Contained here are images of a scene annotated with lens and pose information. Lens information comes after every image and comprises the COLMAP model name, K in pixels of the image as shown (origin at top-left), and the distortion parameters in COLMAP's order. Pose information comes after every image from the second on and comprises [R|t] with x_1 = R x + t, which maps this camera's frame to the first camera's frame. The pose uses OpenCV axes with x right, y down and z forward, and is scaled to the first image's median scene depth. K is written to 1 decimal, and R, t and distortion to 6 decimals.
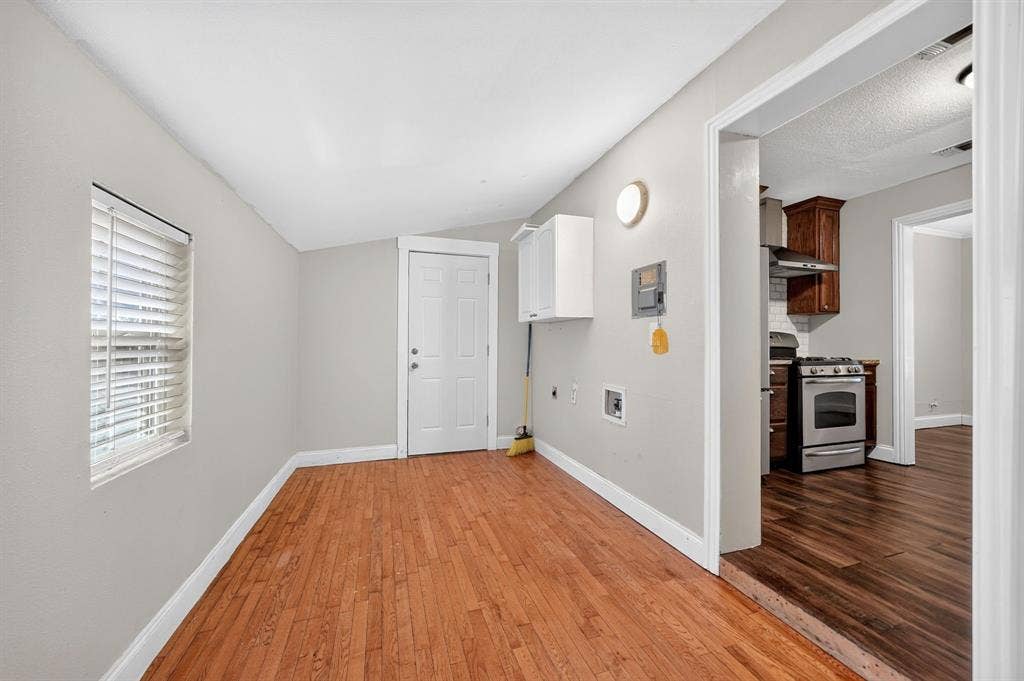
lens RADIAL K [[392.0, 0, 513.5], [0, 392.0, 343.0], [0, 0, 1]] dist [-0.010534, 0.001313]
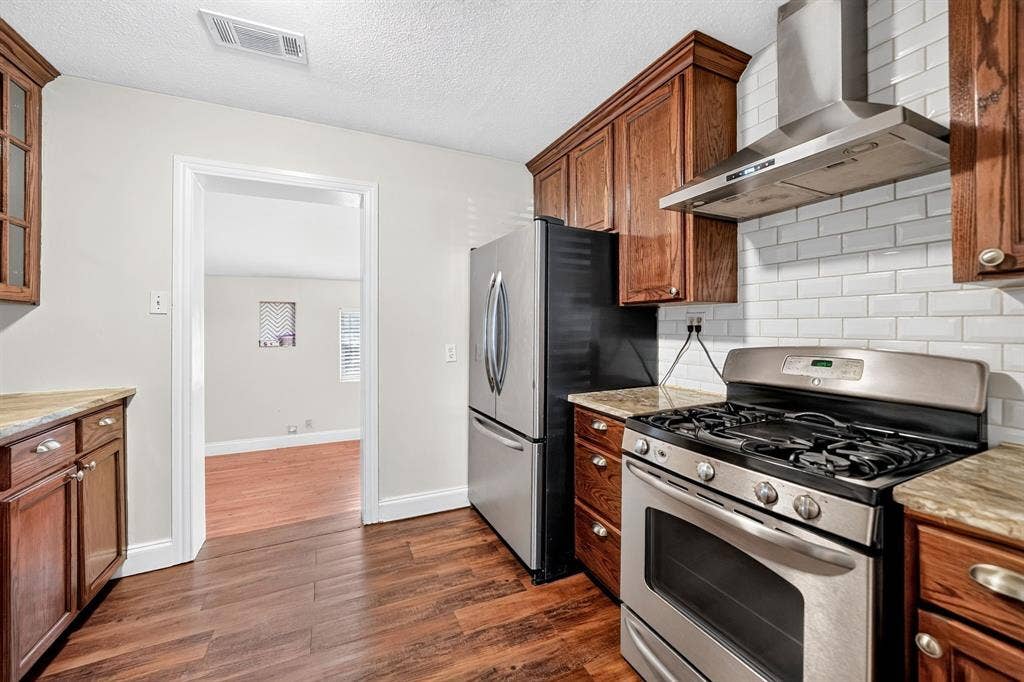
lens RADIAL K [[392.0, 0, 513.5], [0, 392.0, 327.6], [0, 0, 1]] dist [-0.010534, 0.001313]
pose [[0.131417, -0.006685, -0.991305, 1.119858], [0.005884, 0.999965, -0.005963, -0.055033], [0.991310, -0.005050, 0.131452, 0.762113]]
